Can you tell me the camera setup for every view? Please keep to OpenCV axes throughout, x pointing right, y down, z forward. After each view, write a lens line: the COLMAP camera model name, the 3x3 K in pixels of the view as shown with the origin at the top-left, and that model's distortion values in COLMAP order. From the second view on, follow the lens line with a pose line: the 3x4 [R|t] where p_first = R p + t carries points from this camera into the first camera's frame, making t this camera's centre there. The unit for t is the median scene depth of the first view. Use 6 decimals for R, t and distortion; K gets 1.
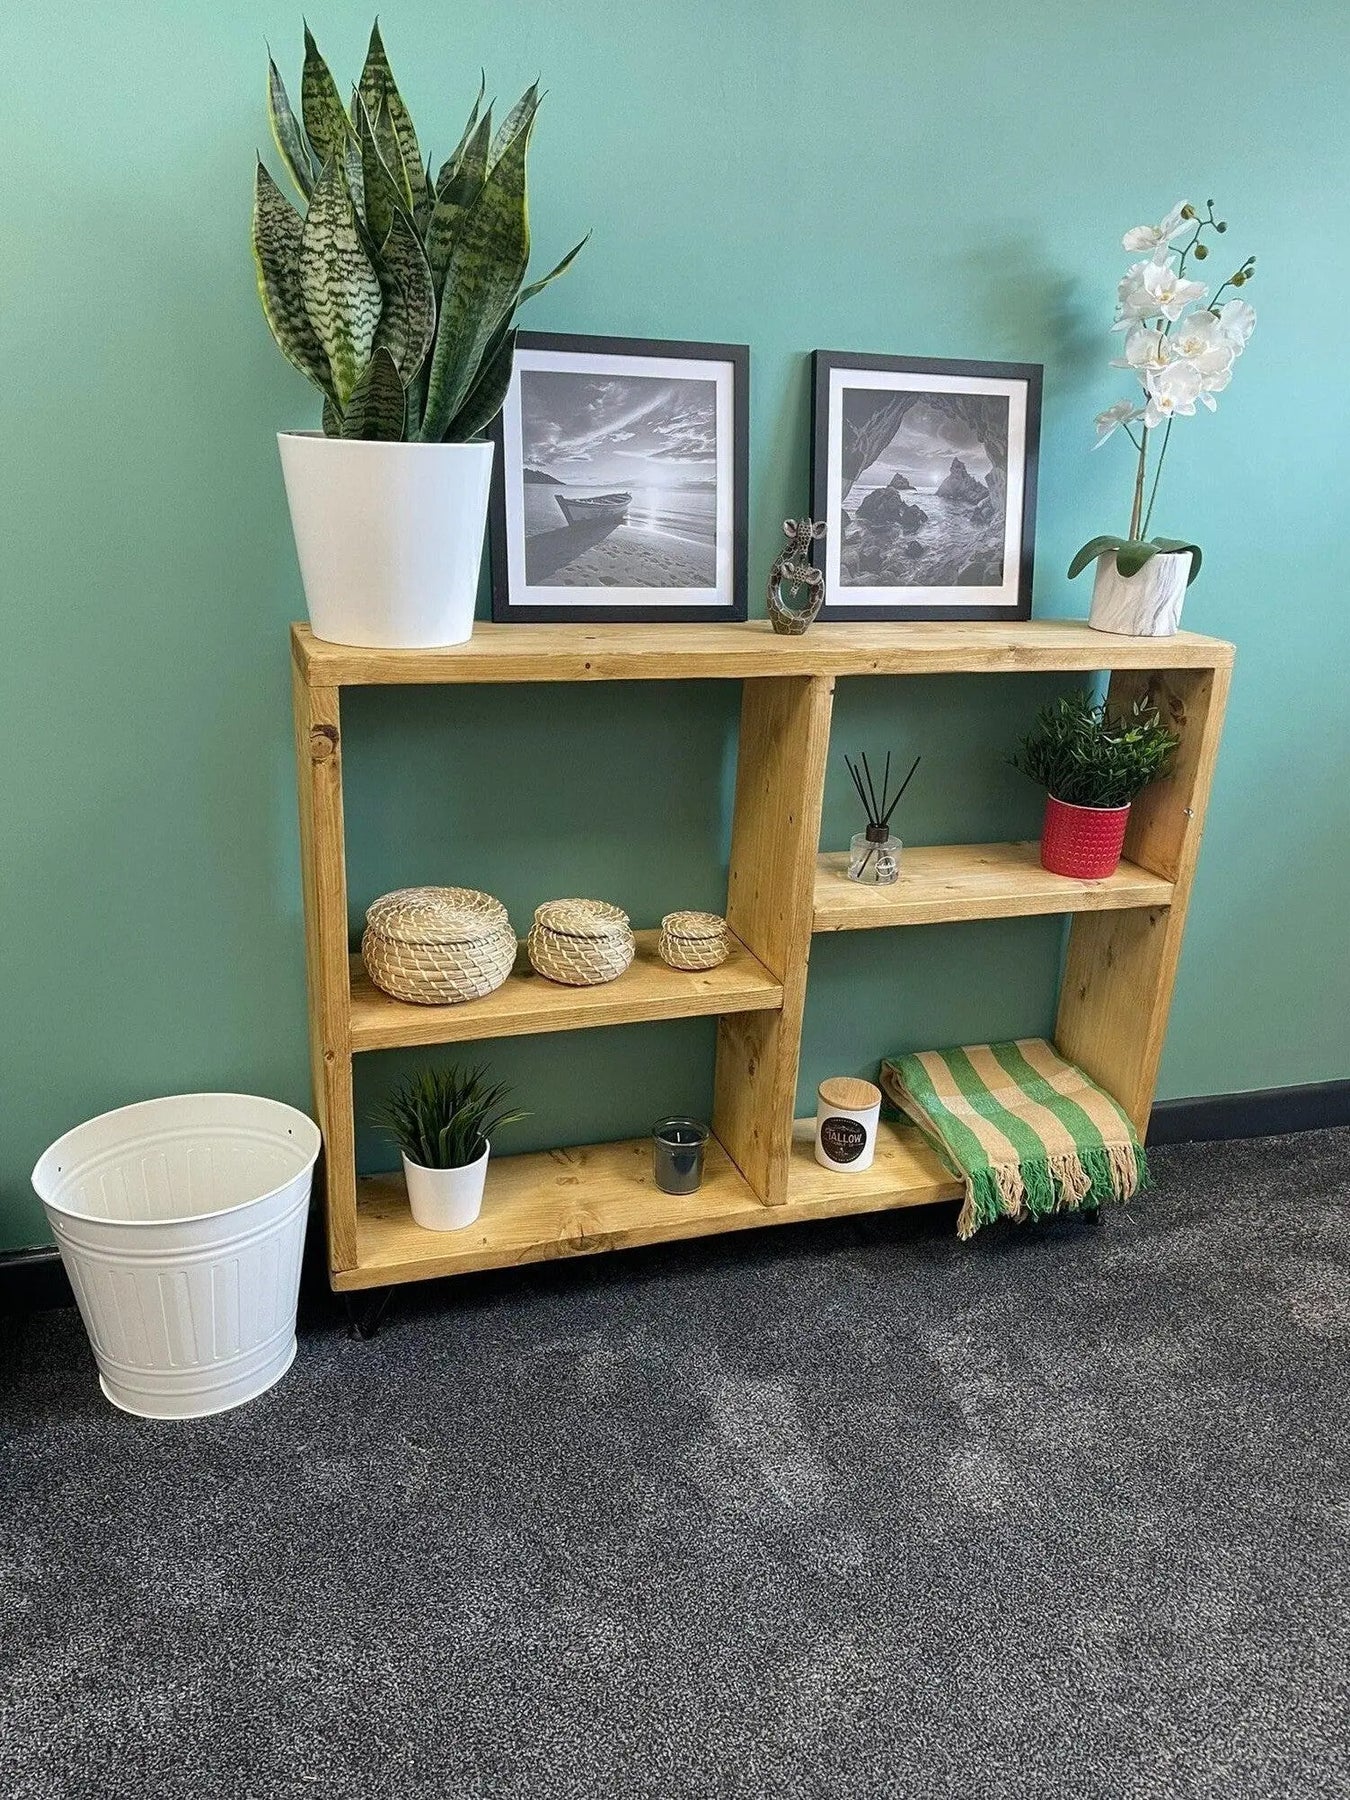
lens RADIAL K [[1399.2, 0, 675.0], [0, 1399.2, 900.0], [0, 0, 1]] dist [0.054454, -0.064513]
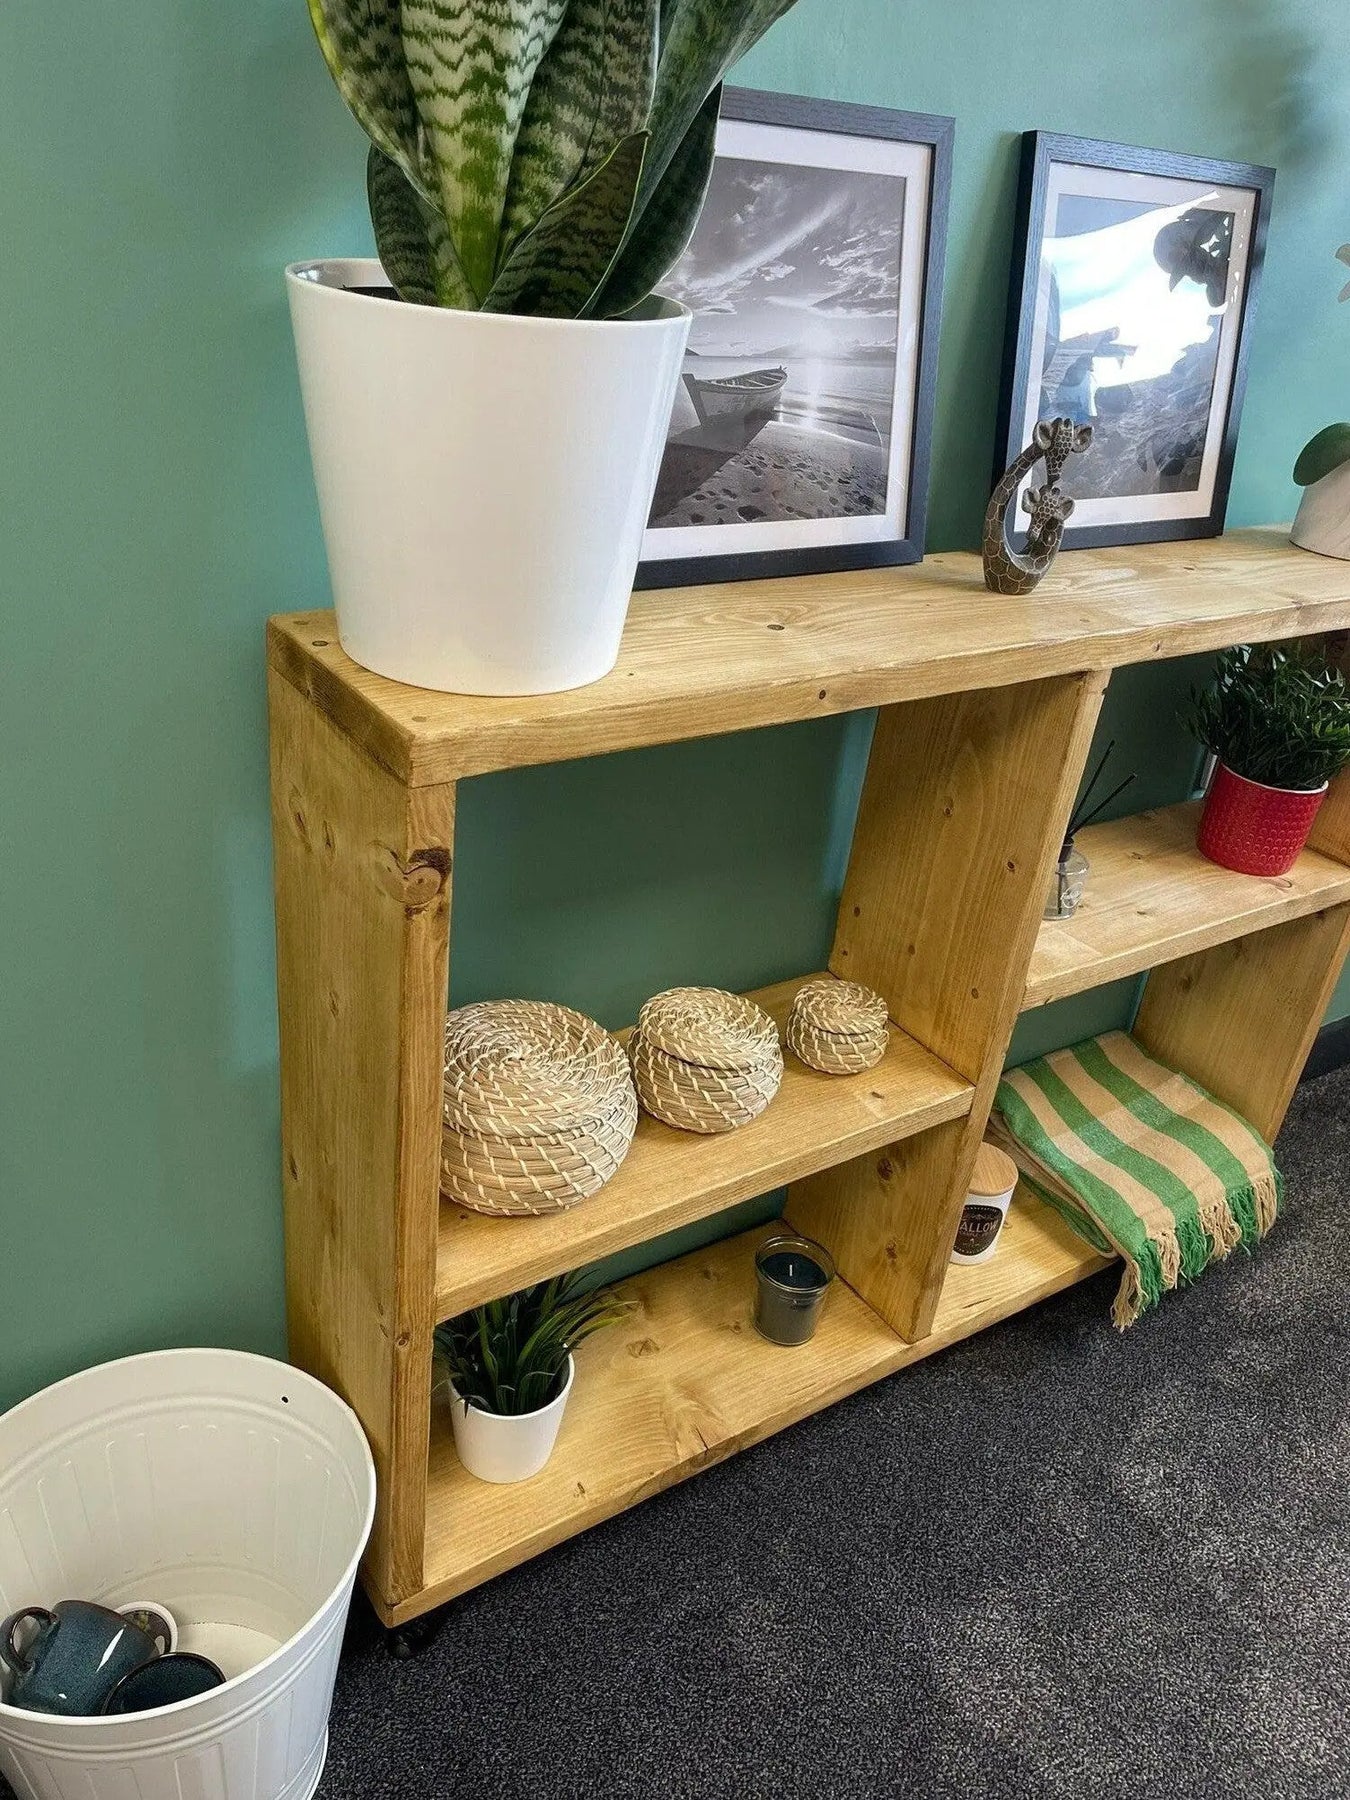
lens RADIAL K [[1399.2, 0, 675.0], [0, 1399.2, 900.0], [0, 0, 1]] dist [0.054454, -0.064513]
pose [[0.961497, -0.082101, 0.262265, -0.254128], [0.036738, 0.984165, 0.173403, -0.164843], [-0.272348, -0.157092, 0.949288, 0.380468]]
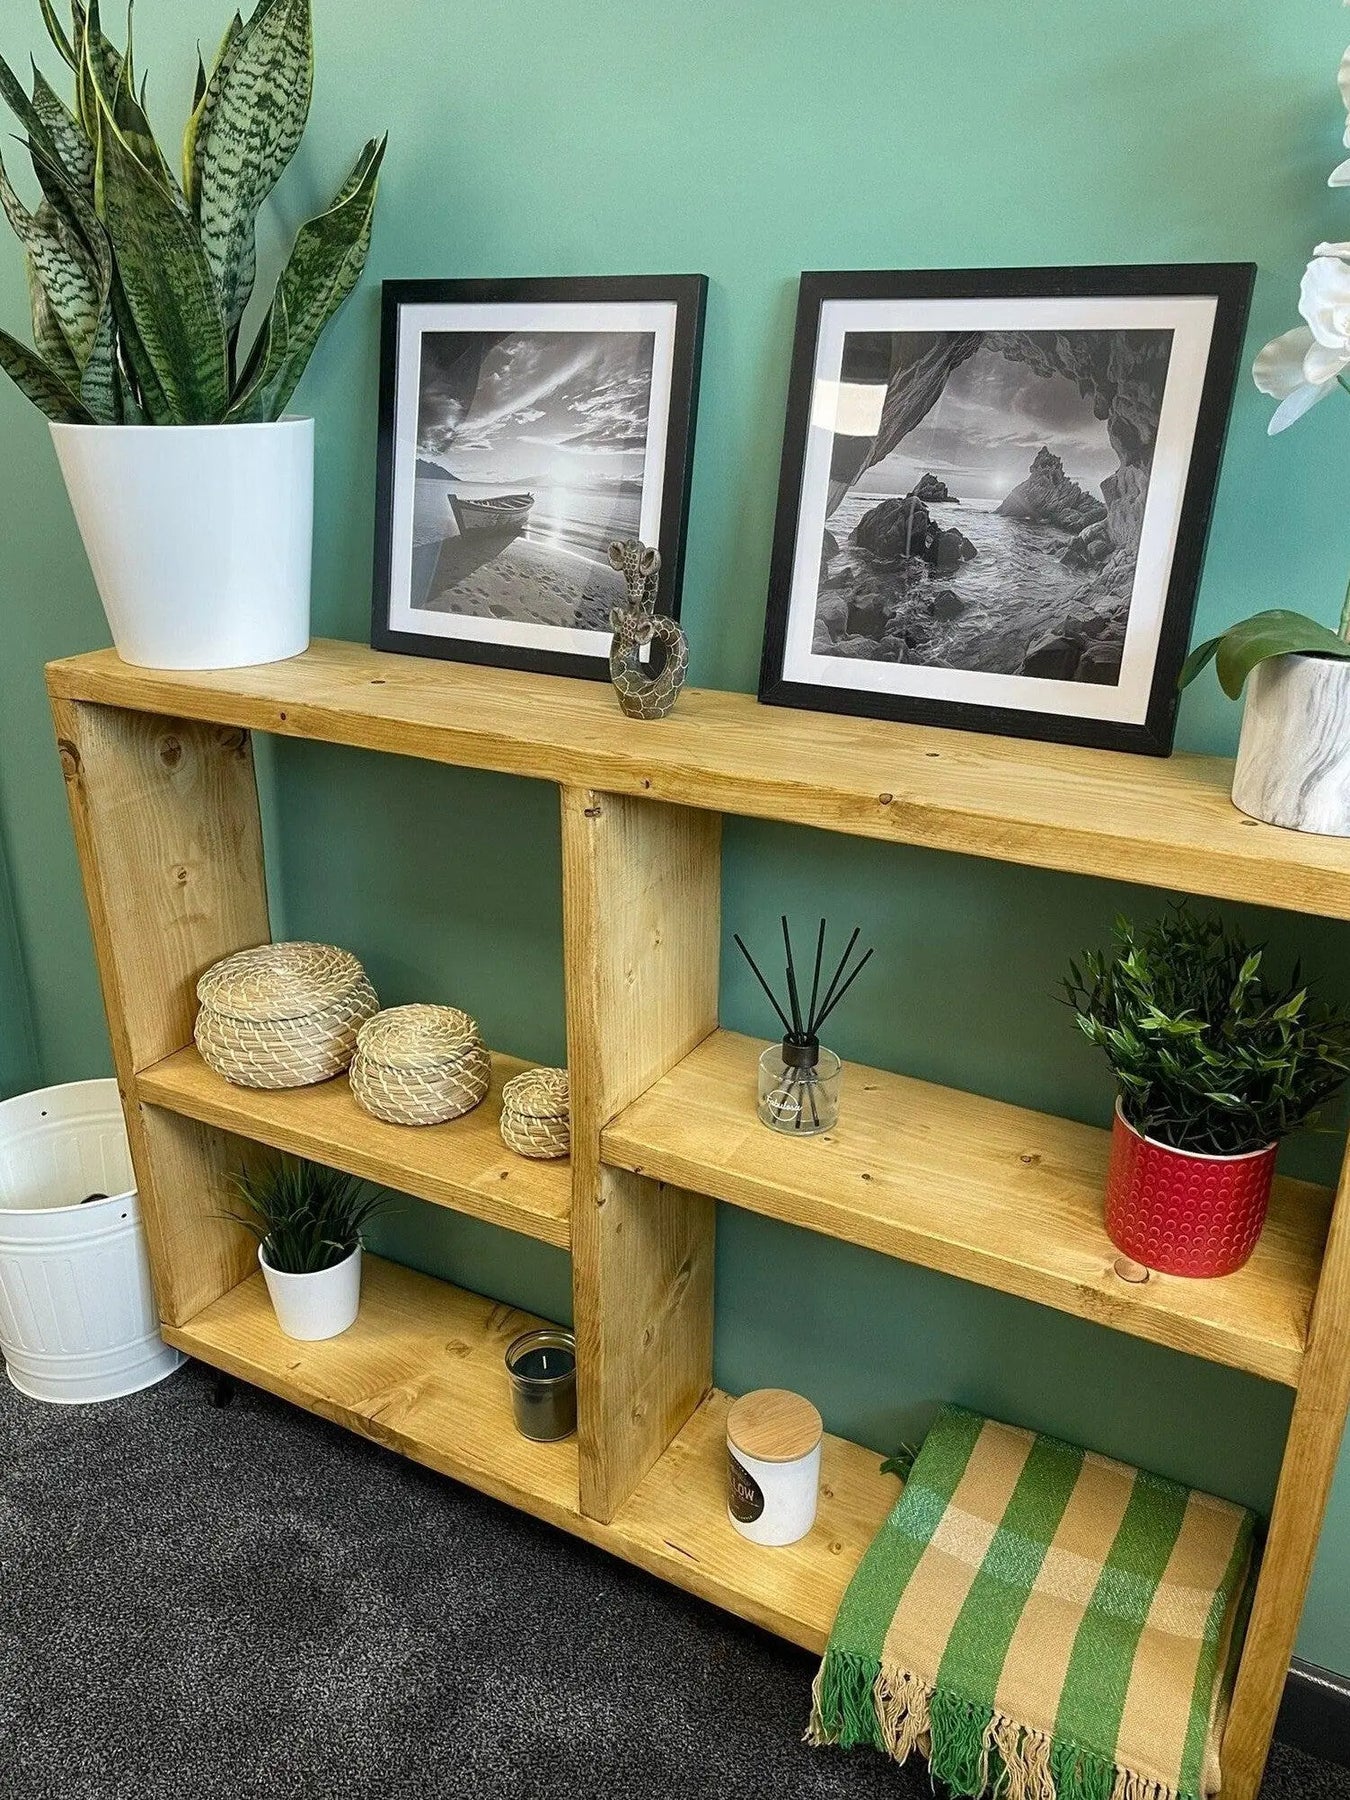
lens RADIAL K [[1399.2, 0, 675.0], [0, 1399.2, 900.0], [0, 0, 1]] dist [0.054454, -0.064513]
pose [[0.660698, 0.232851, -0.713624, 0.570311], [-0.227786, 0.968036, 0.104971, -0.175809], [0.715257, 0.093200, 0.692620, 0.556744]]
